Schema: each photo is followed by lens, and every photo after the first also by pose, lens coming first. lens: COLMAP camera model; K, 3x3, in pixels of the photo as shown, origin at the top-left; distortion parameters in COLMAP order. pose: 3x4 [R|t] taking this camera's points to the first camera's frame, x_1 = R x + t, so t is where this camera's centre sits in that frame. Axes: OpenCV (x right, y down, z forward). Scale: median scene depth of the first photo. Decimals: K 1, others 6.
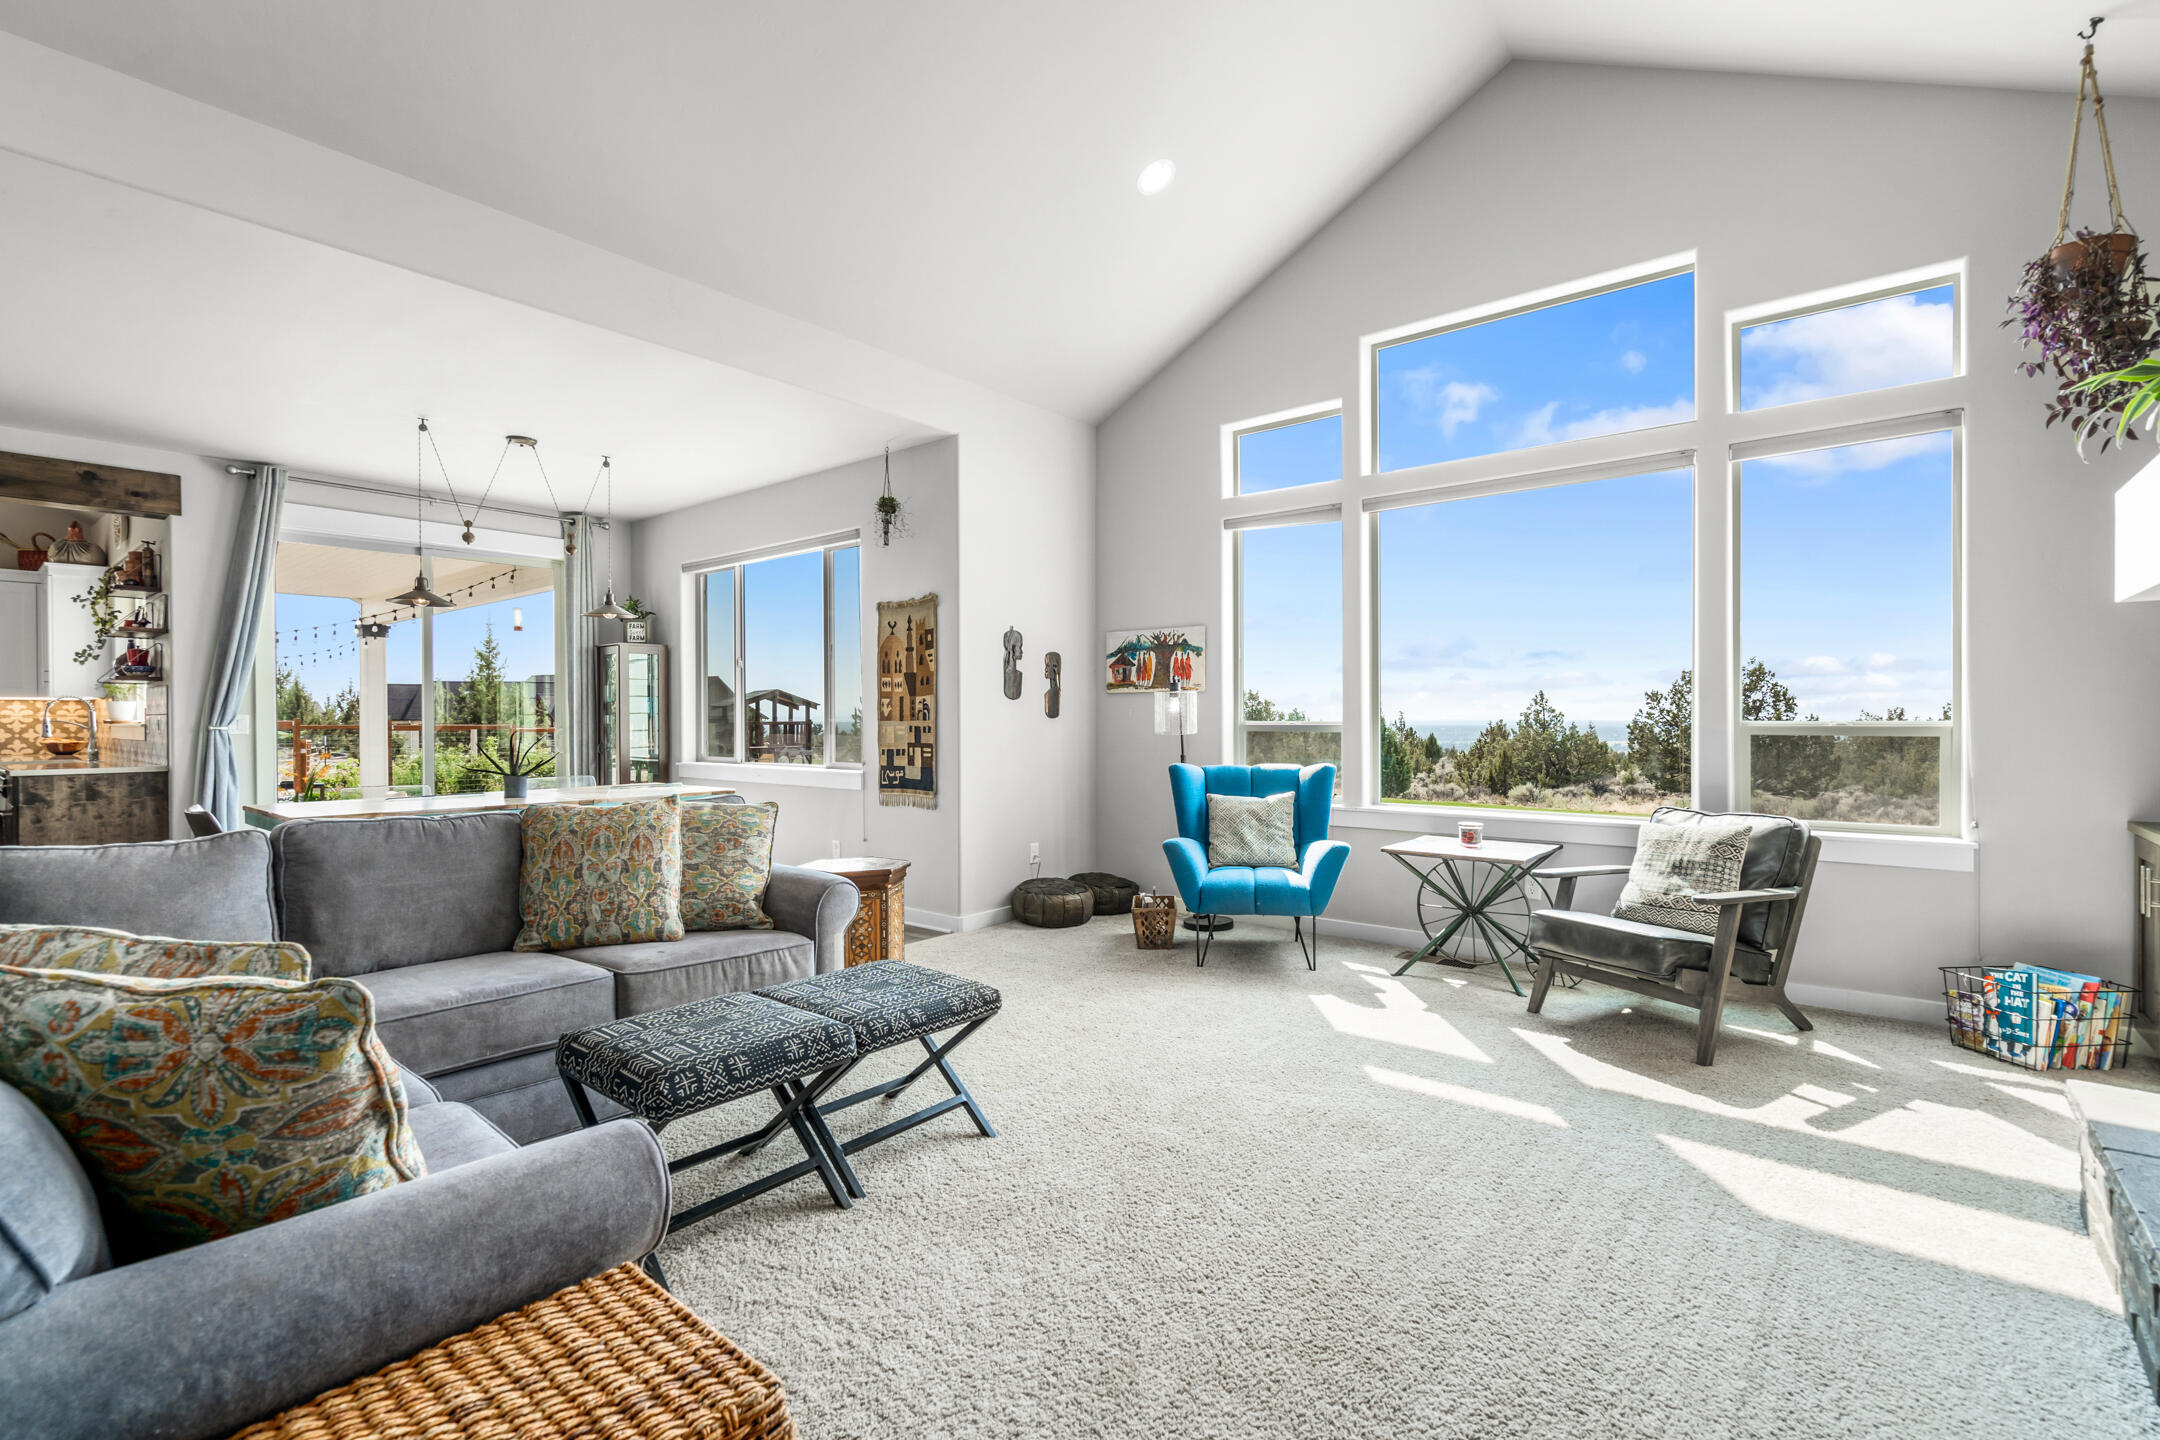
lens RADIAL K [[985.2, 0, 1072.7], [0, 985.2, 723.1], [0, 0, 1]] dist [-0.006726, 0.002934]
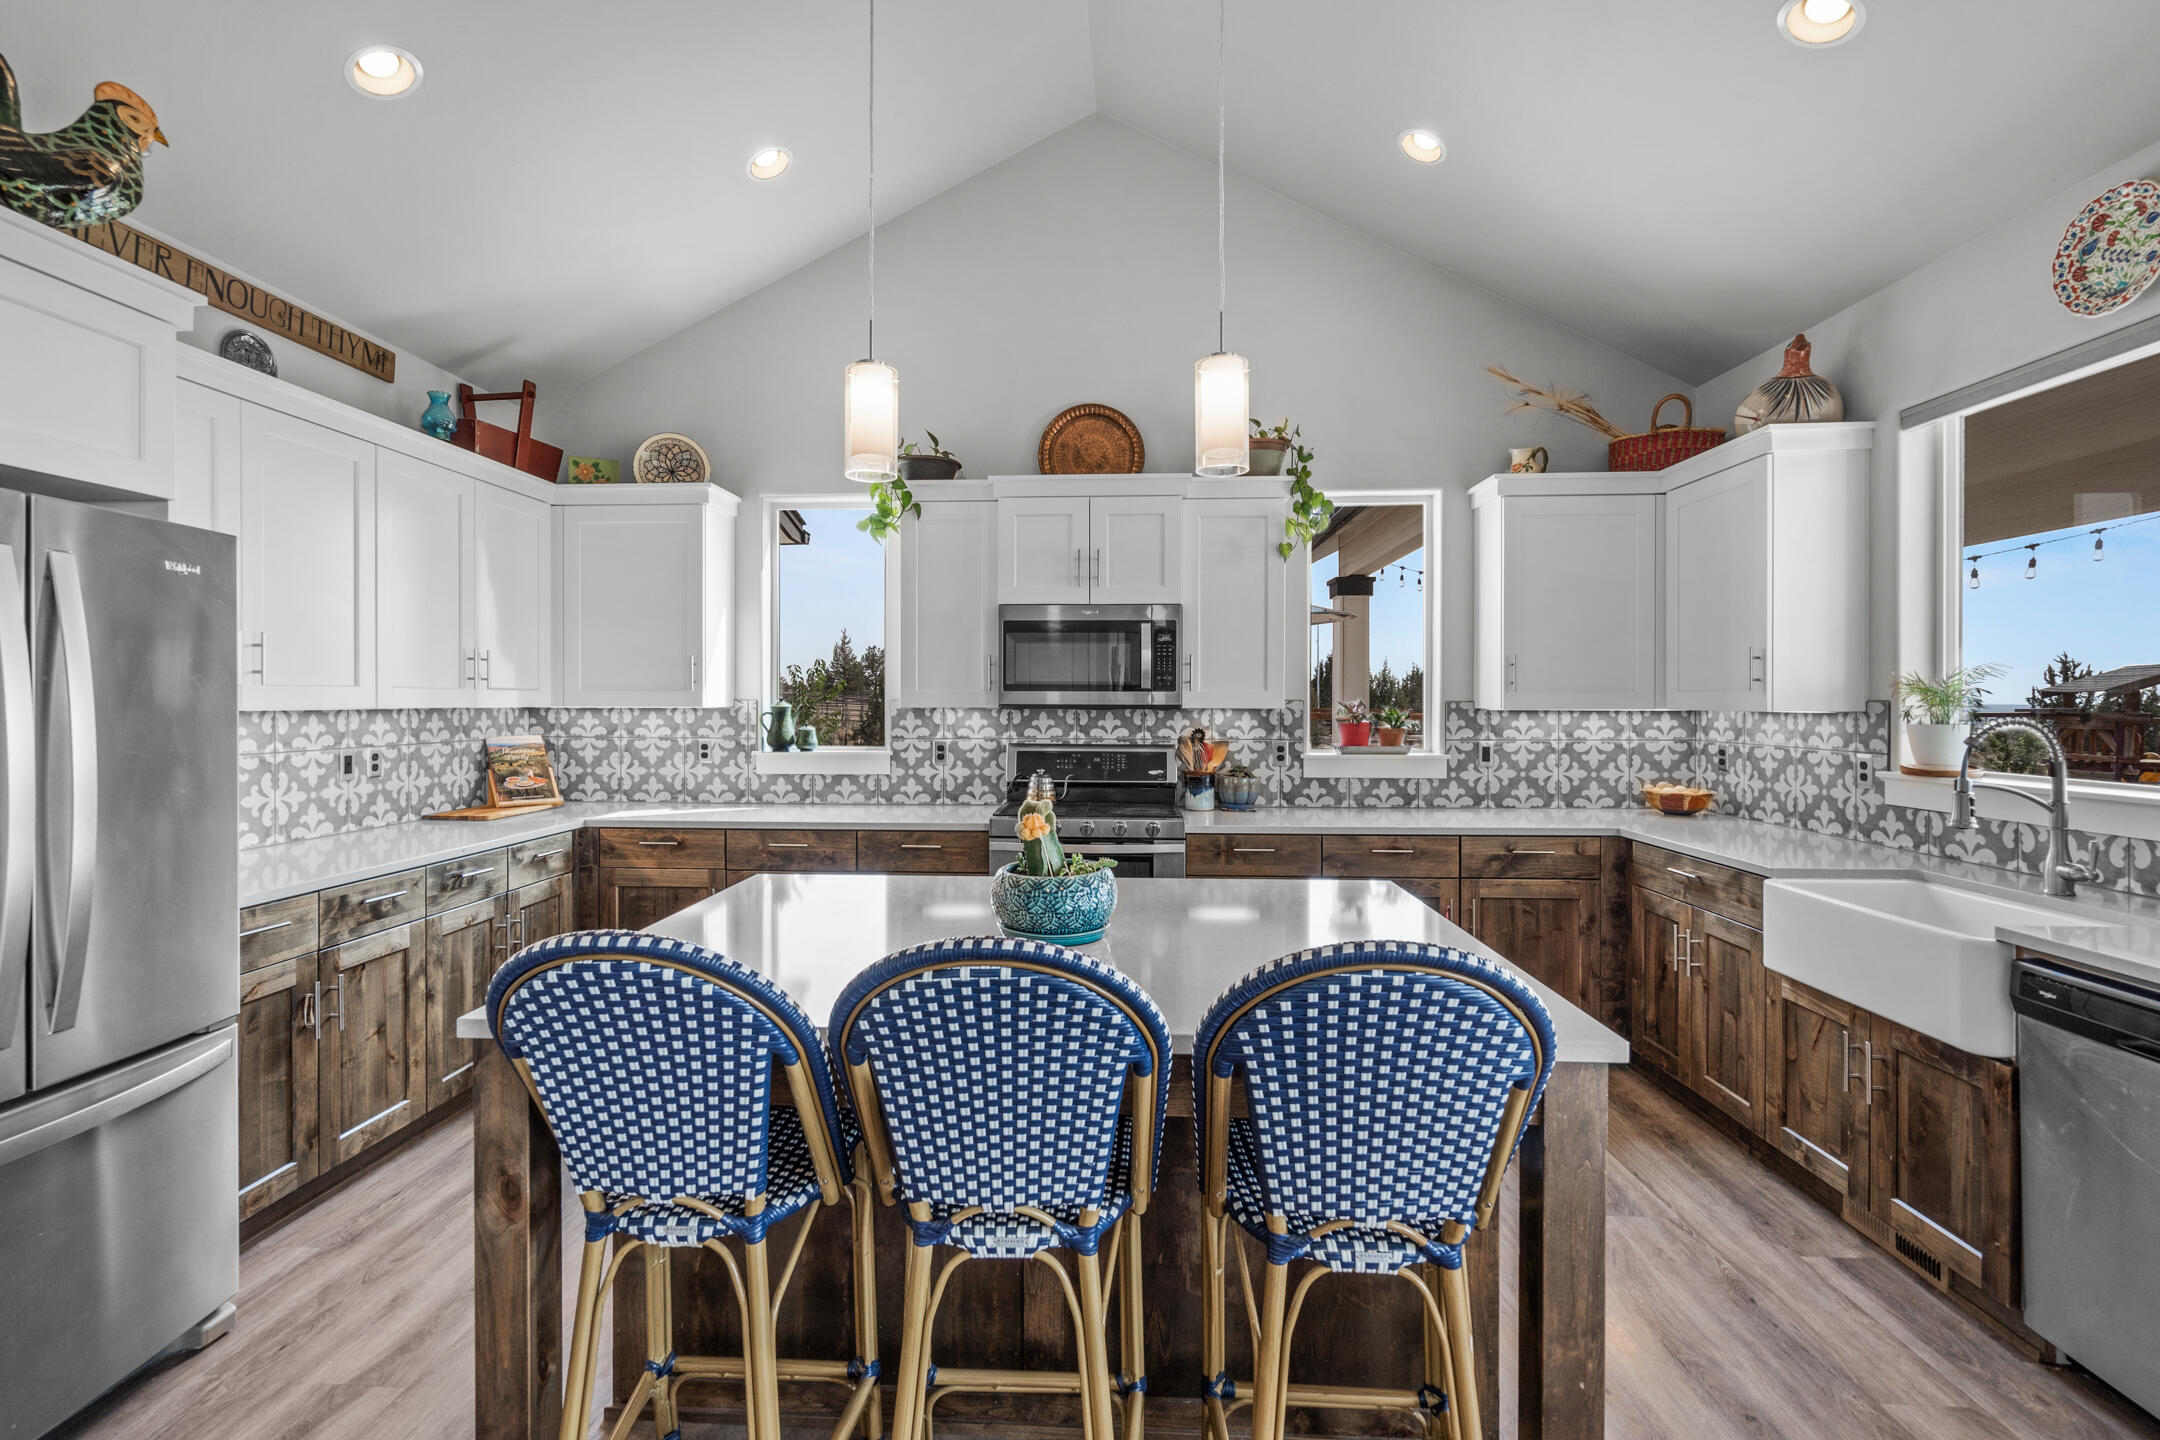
lens RADIAL K [[985.2, 0, 1062.0], [0, 985.2, 703.4], [0, 0, 1]] dist [-0.006726, 0.002934]
pose [[0.592933, 0.006353, -0.805227, -1.102084], [-0.005797, 0.999977, 0.003621, -0.038953], [0.805231, 0.002521, 0.592956, 0.570885]]
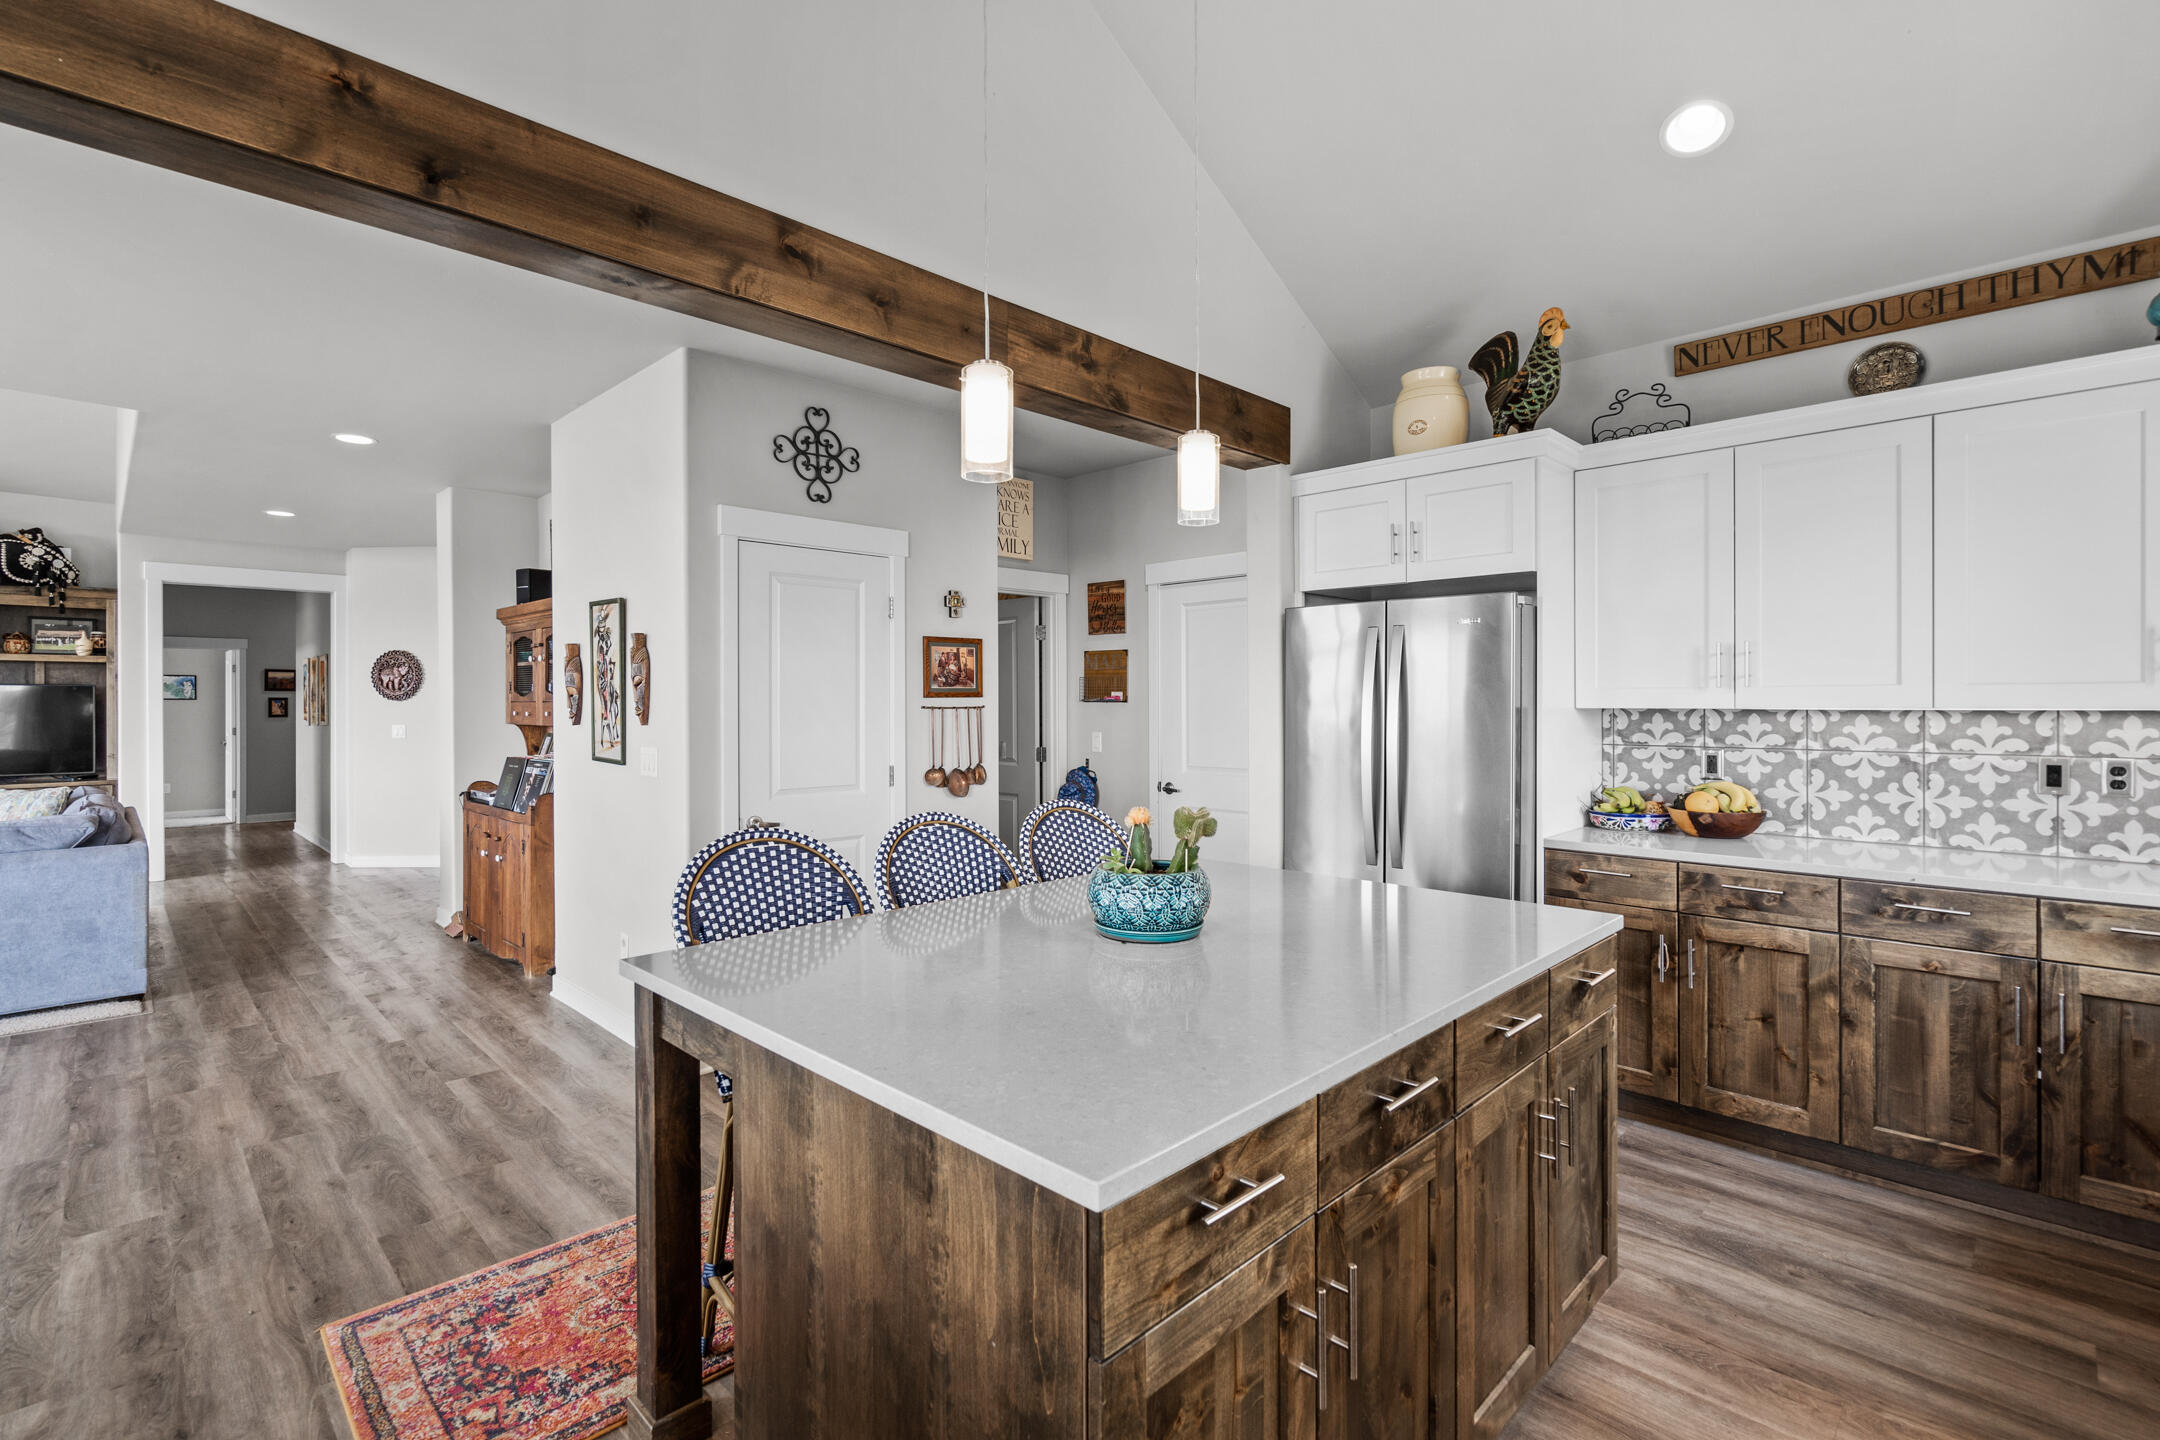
lens RADIAL K [[985.2, 0, 1051.7], [0, 985.2, 703.1], [0, 0, 1]] dist [-0.006726, 0.002934]
pose [[-0.995159, 0.005371, 0.098130, -1.399001], [0.005777, 0.999976, 0.003861, -0.039110], [-0.098107, 0.004410, -0.995166, 1.159361]]
